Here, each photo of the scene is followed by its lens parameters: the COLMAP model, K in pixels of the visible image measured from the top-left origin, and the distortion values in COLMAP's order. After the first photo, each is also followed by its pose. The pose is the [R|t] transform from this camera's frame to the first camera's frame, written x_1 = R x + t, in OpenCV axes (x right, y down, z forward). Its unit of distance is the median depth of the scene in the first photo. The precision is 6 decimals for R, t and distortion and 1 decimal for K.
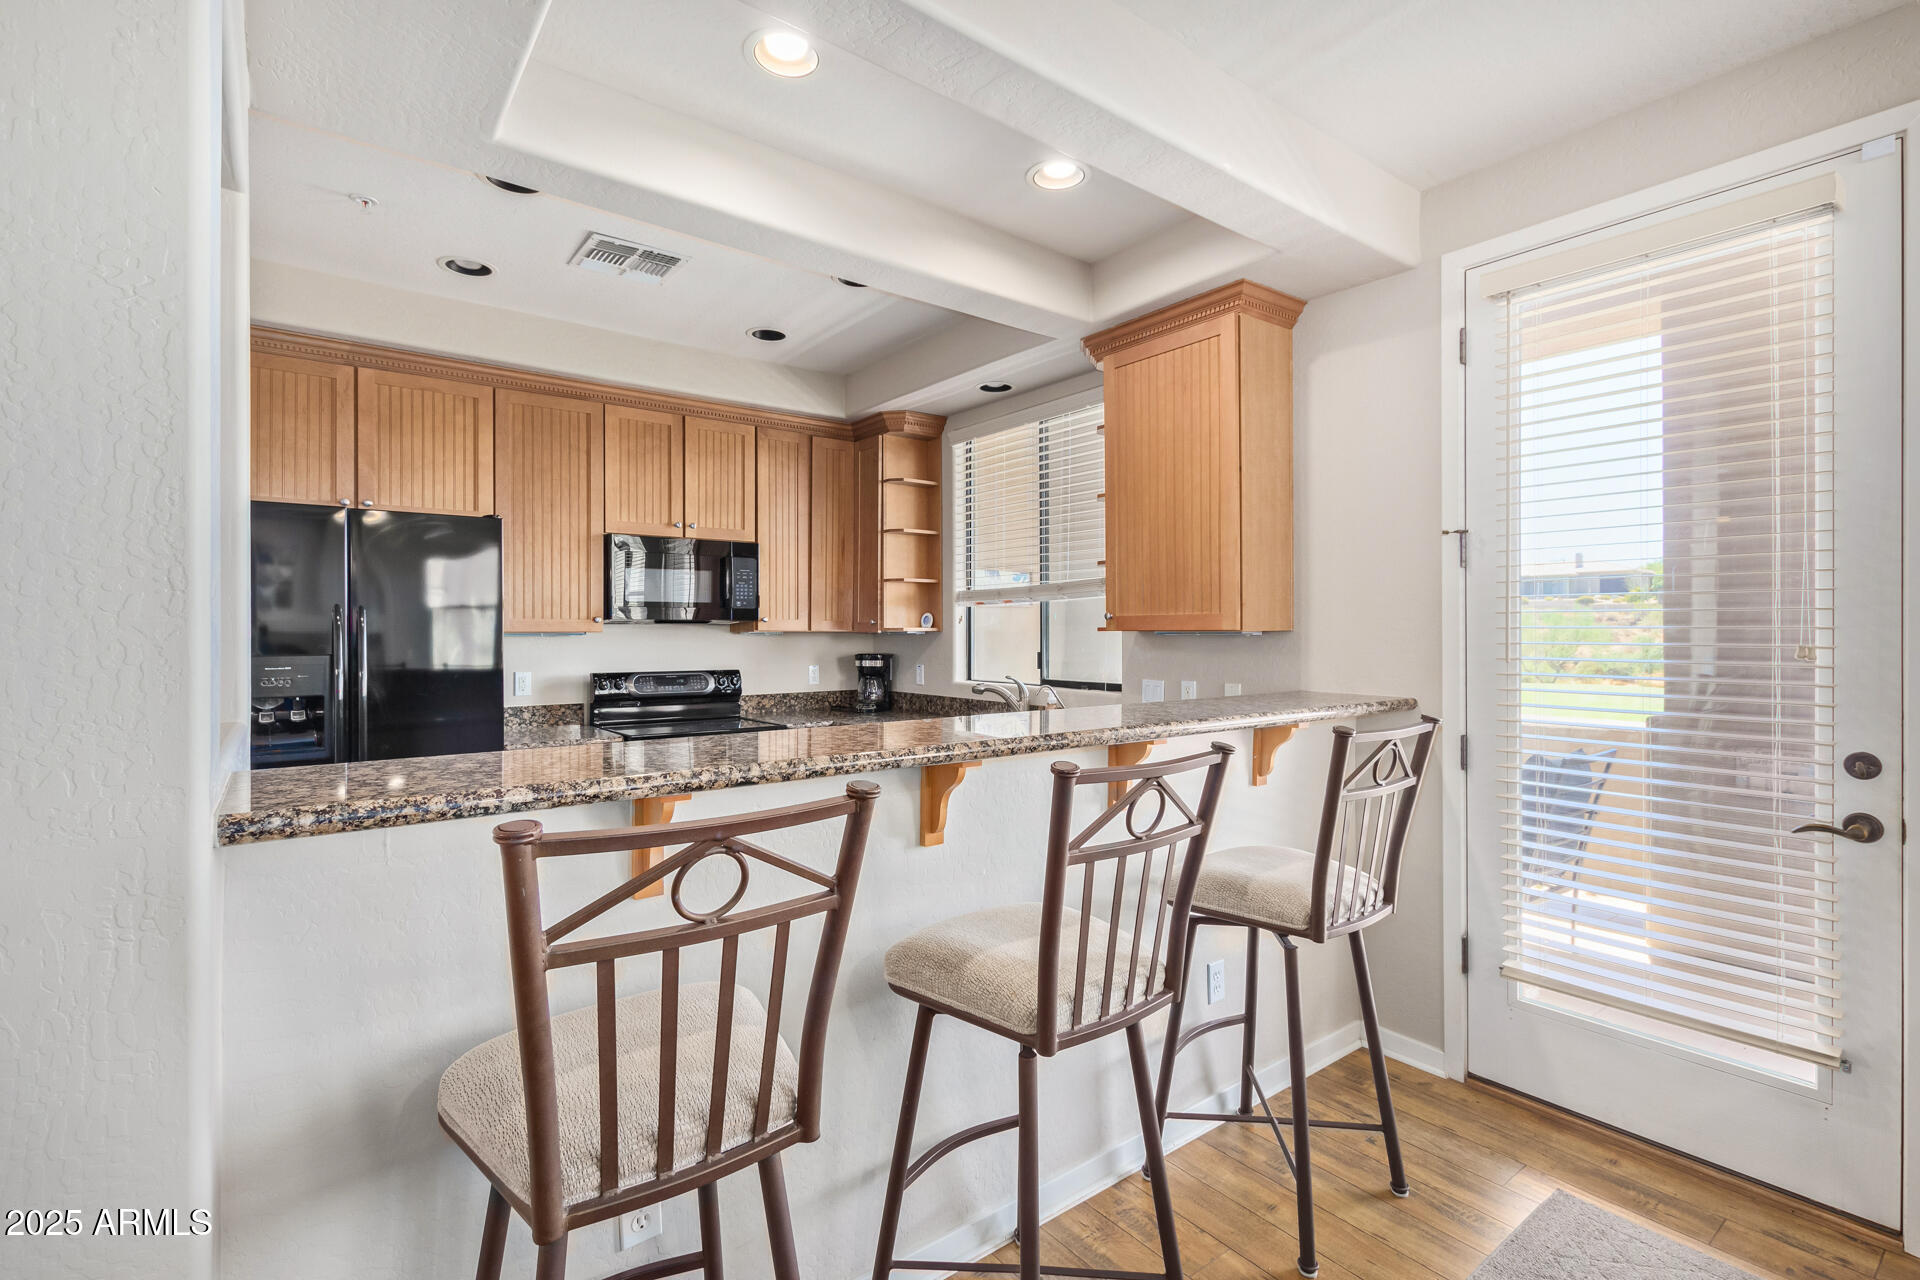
lens RADIAL K [[879.2, 0, 966.1], [0, 879.2, 629.0], [0, 0, 1]] dist [0.009851, -0.004753]
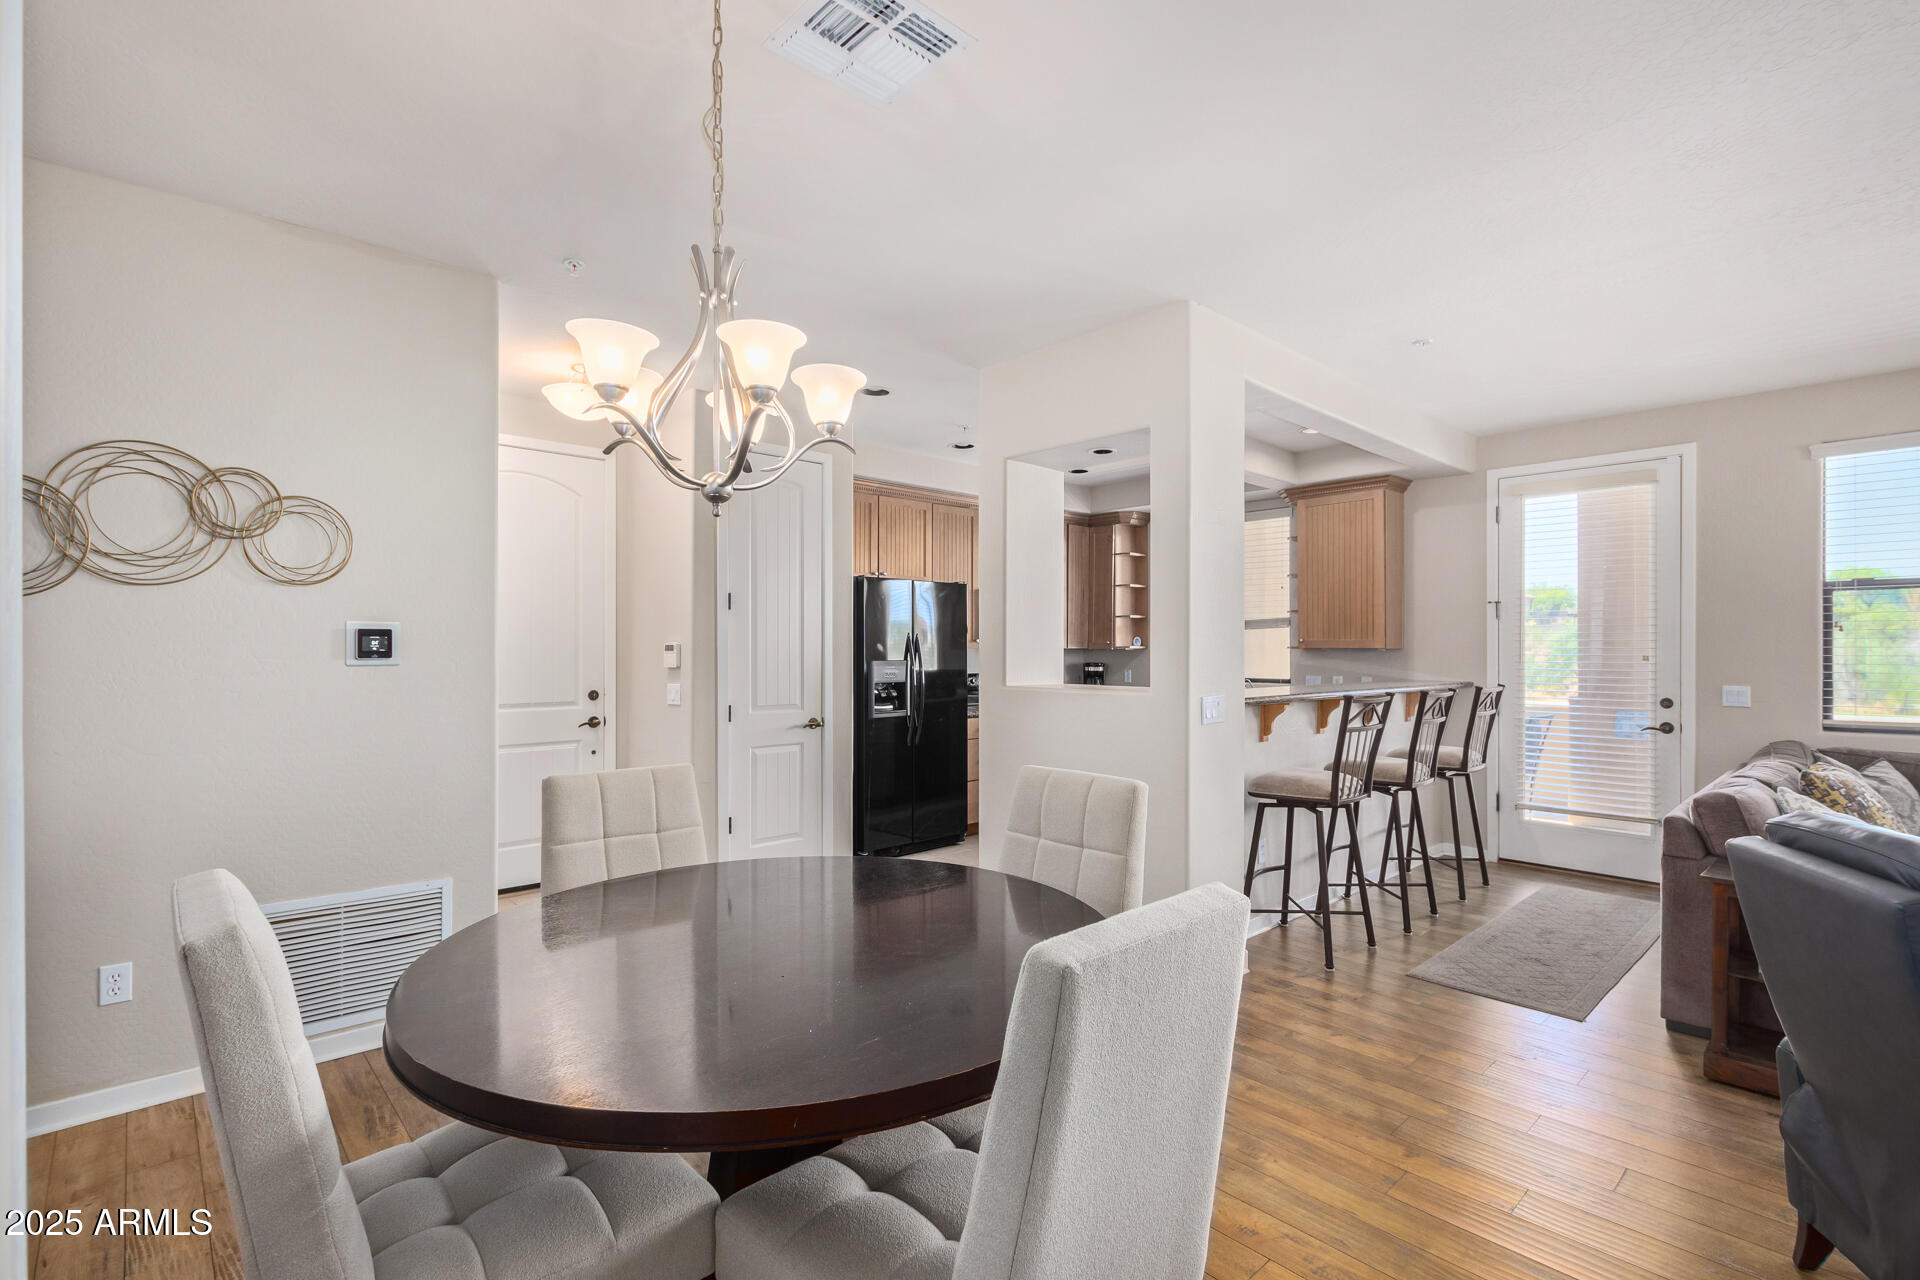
lens RADIAL K [[879.2, 0, 961.7], [0, 879.2, 639.8], [0, 0, 1]] dist [0.009851, -0.004753]
pose [[0.995461, 0.004390, 0.095072, -0.636953], [-0.003656, 0.999962, -0.007885, 0.001238], [-0.095103, 0.007502, 0.995439, -0.684347]]
